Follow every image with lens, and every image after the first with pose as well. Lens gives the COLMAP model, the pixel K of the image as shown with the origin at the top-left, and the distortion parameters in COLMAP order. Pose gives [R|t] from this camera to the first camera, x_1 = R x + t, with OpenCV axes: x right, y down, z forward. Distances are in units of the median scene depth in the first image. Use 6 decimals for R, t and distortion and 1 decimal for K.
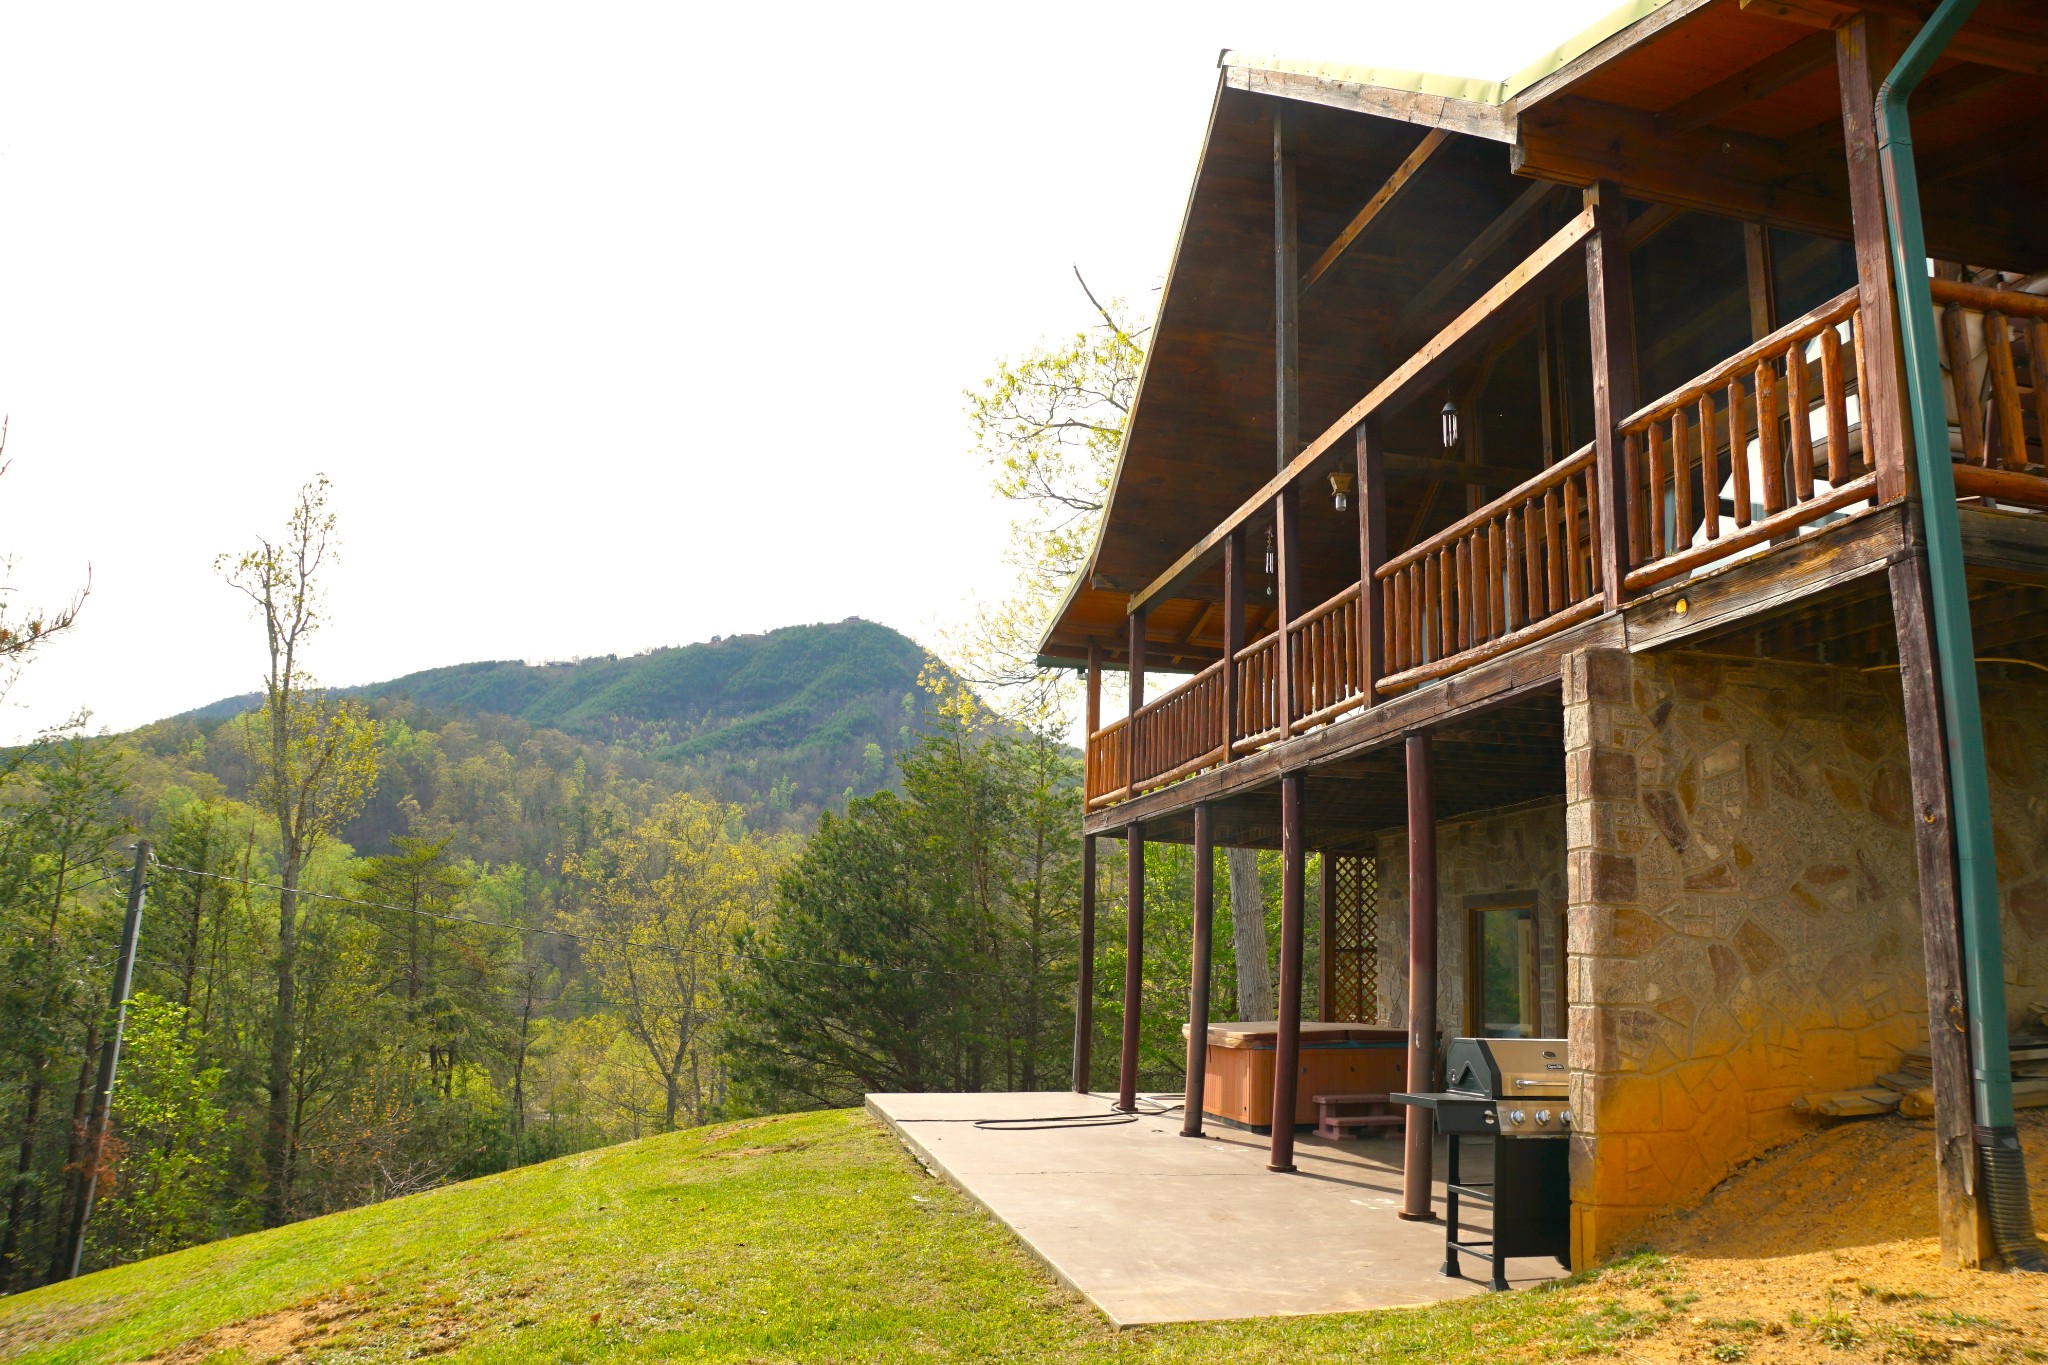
lens RADIAL K [[1516.4, 0, 1024.0], [0, 1516.4, 682.5], [0, 0, 1]] dist [-0.169082, 0.150336]
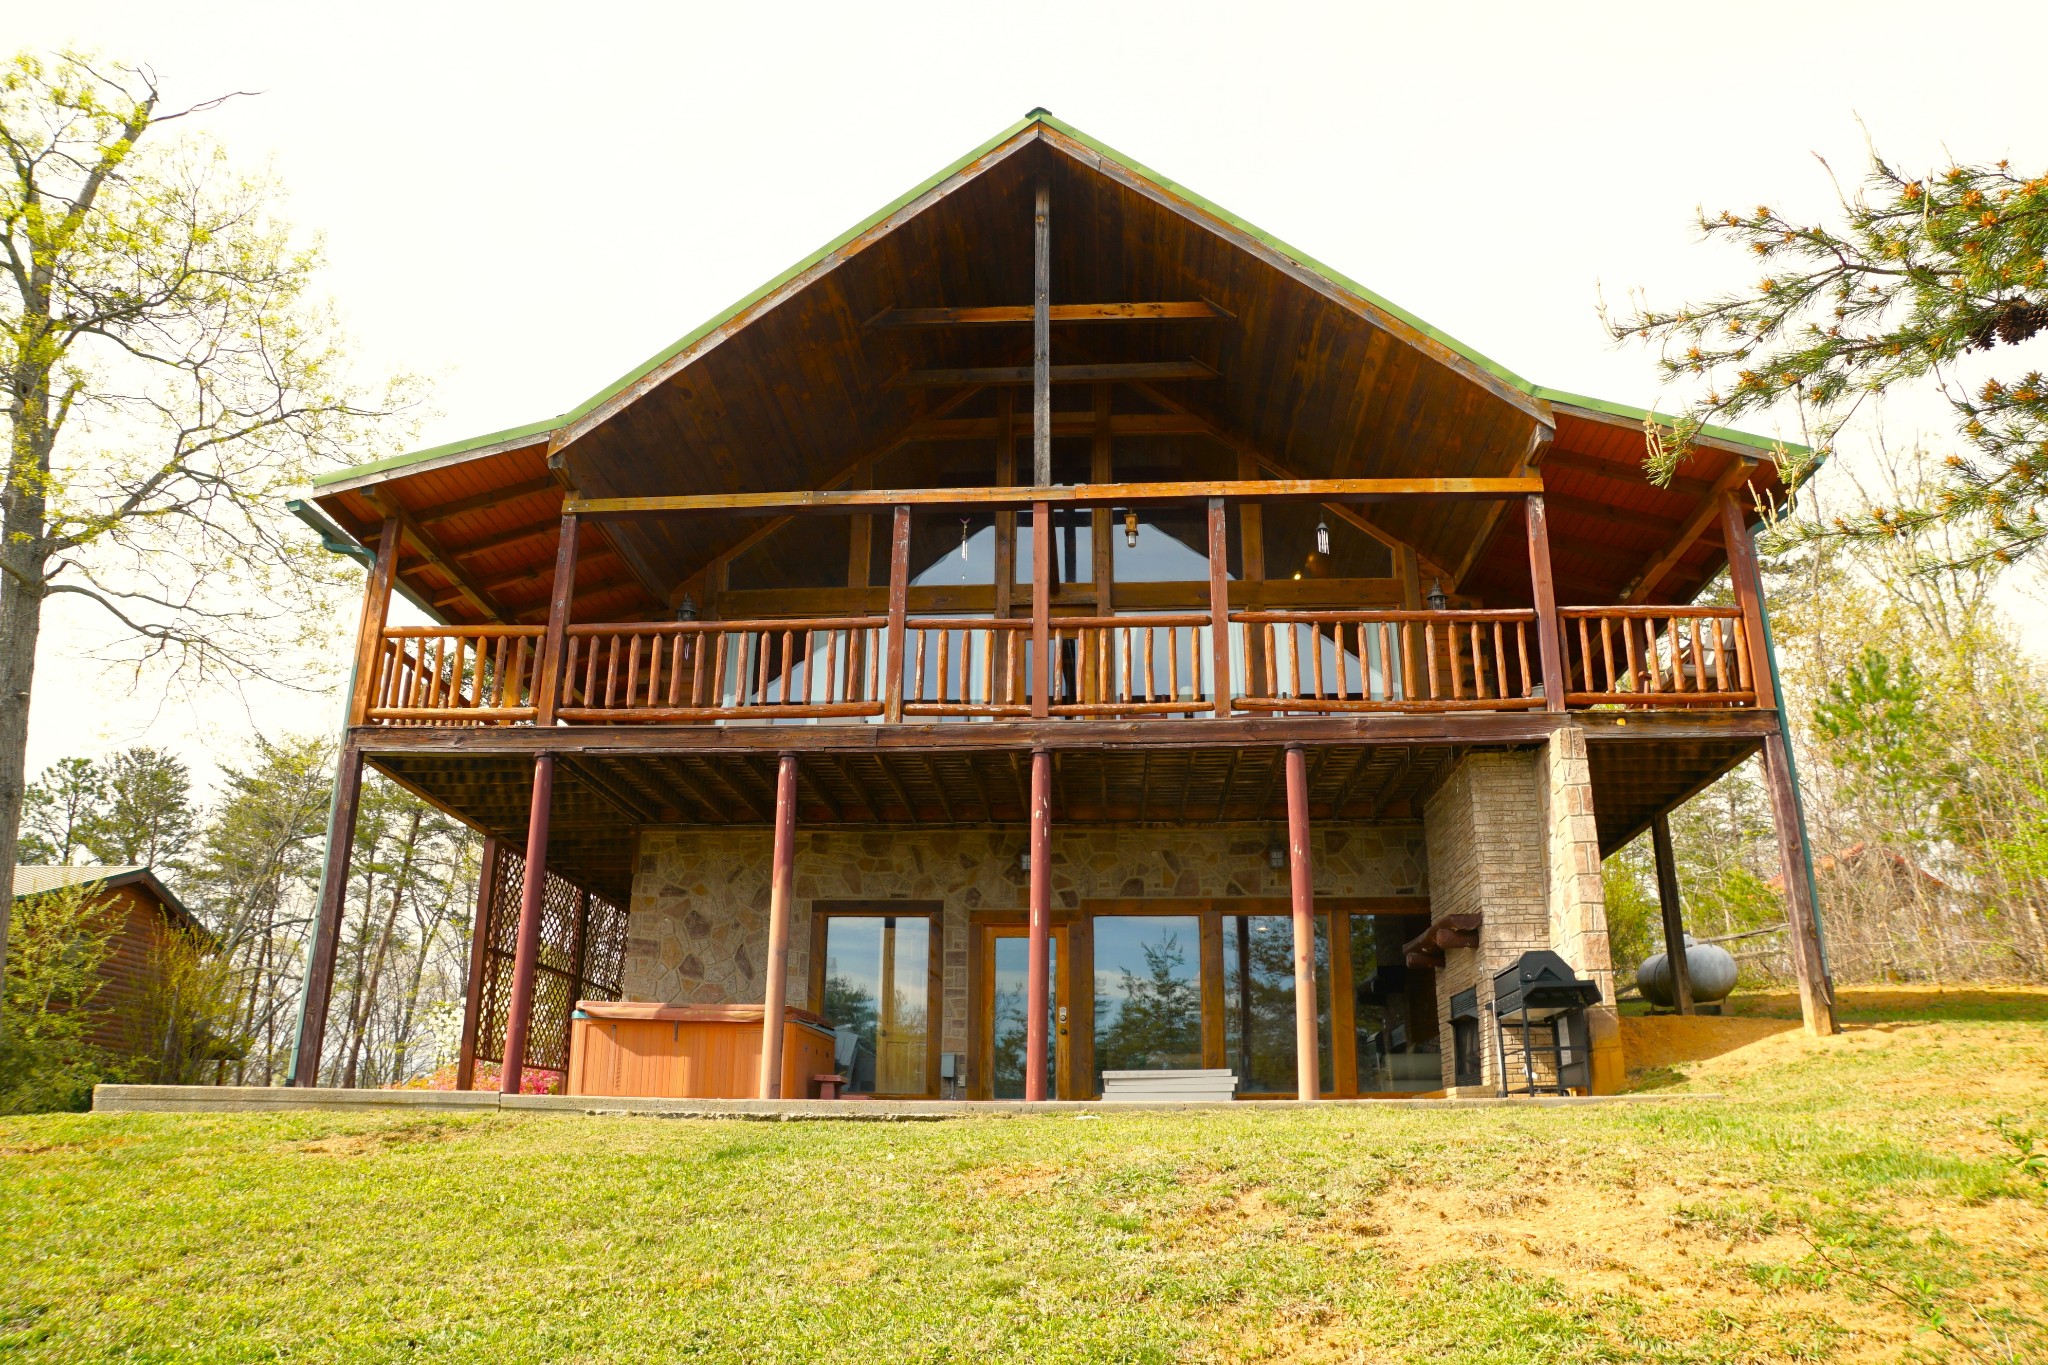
lens RADIAL K [[1516.4, 0, 1024.0], [0, 1516.4, 682.5], [0, 0, 1]] dist [-0.169082, 0.150336]
pose [[0.266731, 0.269849, 0.925222, -1.300914], [-0.171755, 0.957944, -0.229878, 0.400227], [-0.948343, -0.097596, 0.301861, 1.016652]]
